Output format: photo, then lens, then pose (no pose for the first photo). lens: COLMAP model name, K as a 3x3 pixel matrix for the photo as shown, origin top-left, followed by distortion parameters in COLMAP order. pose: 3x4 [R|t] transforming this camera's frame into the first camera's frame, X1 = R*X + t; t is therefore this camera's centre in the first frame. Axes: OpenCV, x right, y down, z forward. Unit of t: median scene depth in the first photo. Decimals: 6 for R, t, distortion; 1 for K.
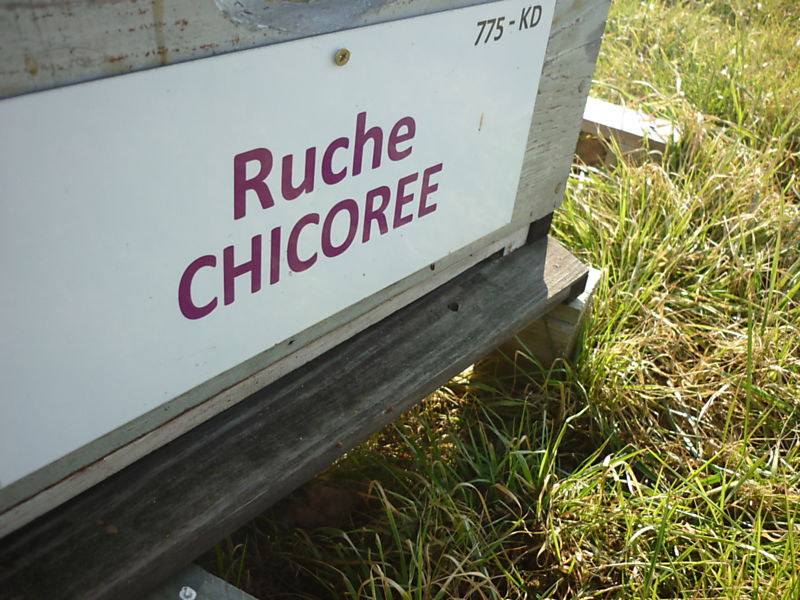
lens RADIAL K [[792.6, 0, 401.3], [0, 792.6, 300.4], [0, 0, 1]] dist [-0.053732, 0.000000]
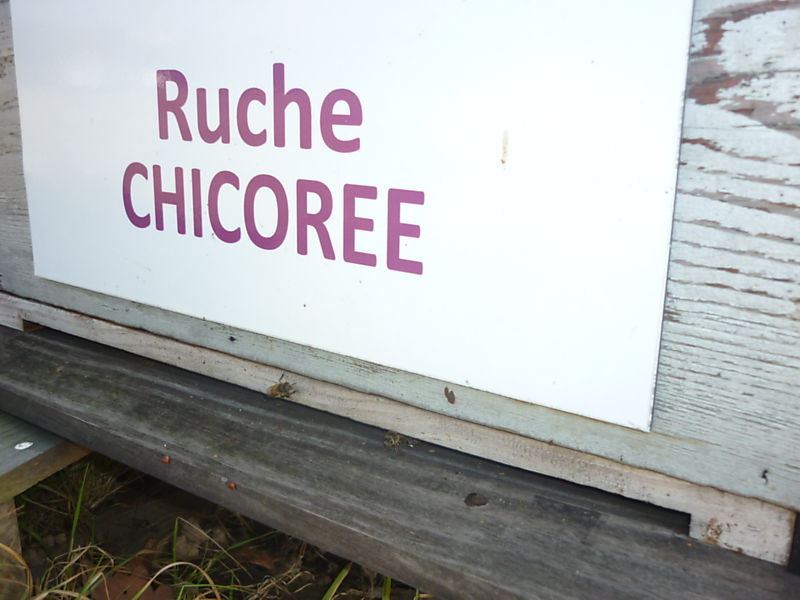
lens RADIAL K [[792.6, 0, 398.5], [0, 792.6, 304.0], [0, 0, 1]] dist [-0.053732, 0.000000]
pose [[0.113185, 0.156219, -0.981216, 0.623144], [-0.564929, 0.822513, 0.065786, -0.118770], [0.817340, 0.546871, 0.181349, 0.835235]]
